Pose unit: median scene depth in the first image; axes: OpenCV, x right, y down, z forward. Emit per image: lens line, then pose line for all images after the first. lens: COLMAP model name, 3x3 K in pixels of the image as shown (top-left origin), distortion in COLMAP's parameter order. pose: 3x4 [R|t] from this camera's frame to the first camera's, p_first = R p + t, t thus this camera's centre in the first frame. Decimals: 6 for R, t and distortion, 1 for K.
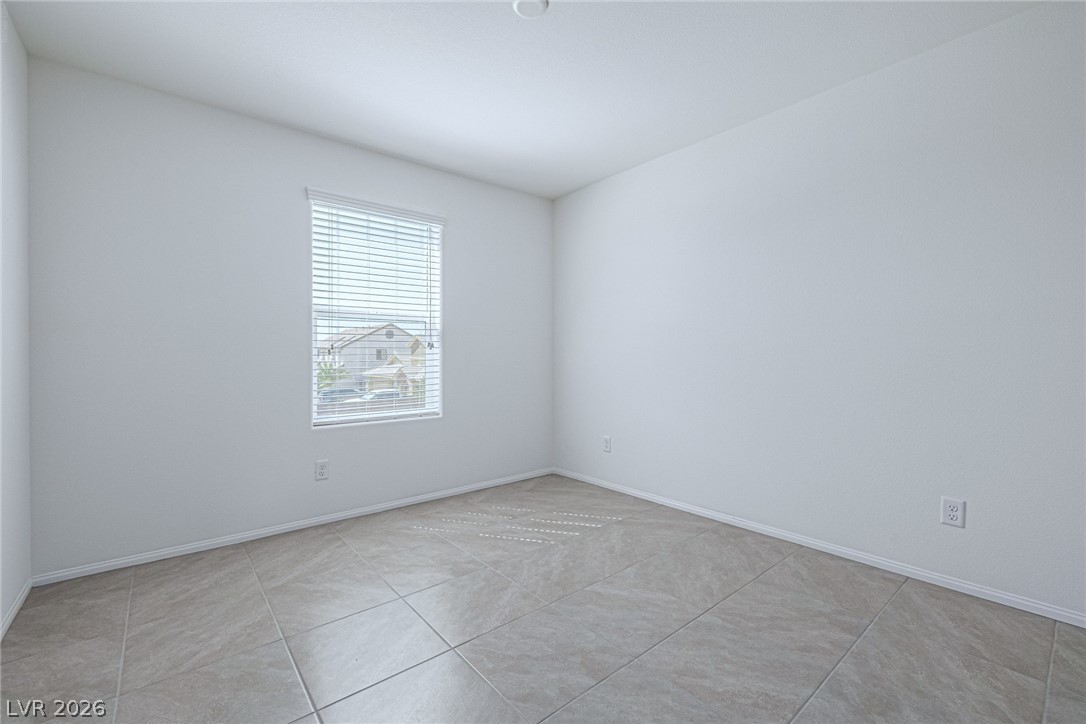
lens RADIAL K [[457.3, 0, 536.3], [0, 457.3, 356.4], [0, 0, 1]] dist [-0.000270, 0.000326]
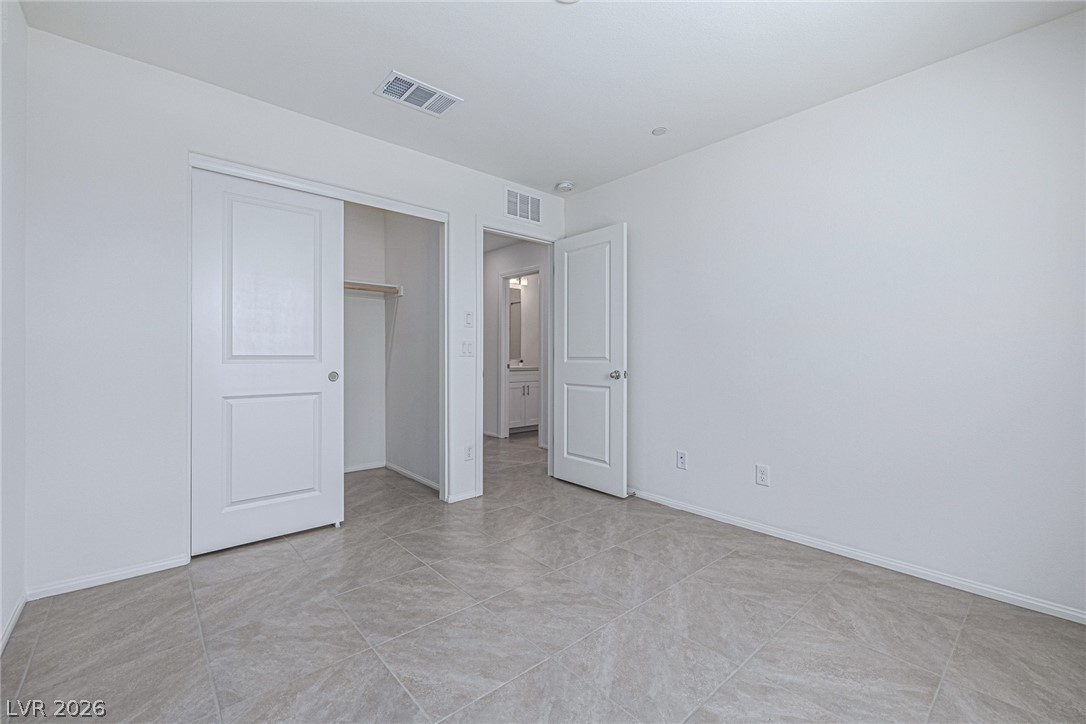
lens RADIAL K [[457.3, 0, 539.8], [0, 457.3, 357.0], [0, 0, 1]] dist [-0.000270, 0.000326]
pose [[-0.999380, -0.001181, -0.035201, 0.086969], [-0.001060, 0.999993, -0.003475, 0.003127], [0.035205, -0.003436, -0.999374, 2.020331]]
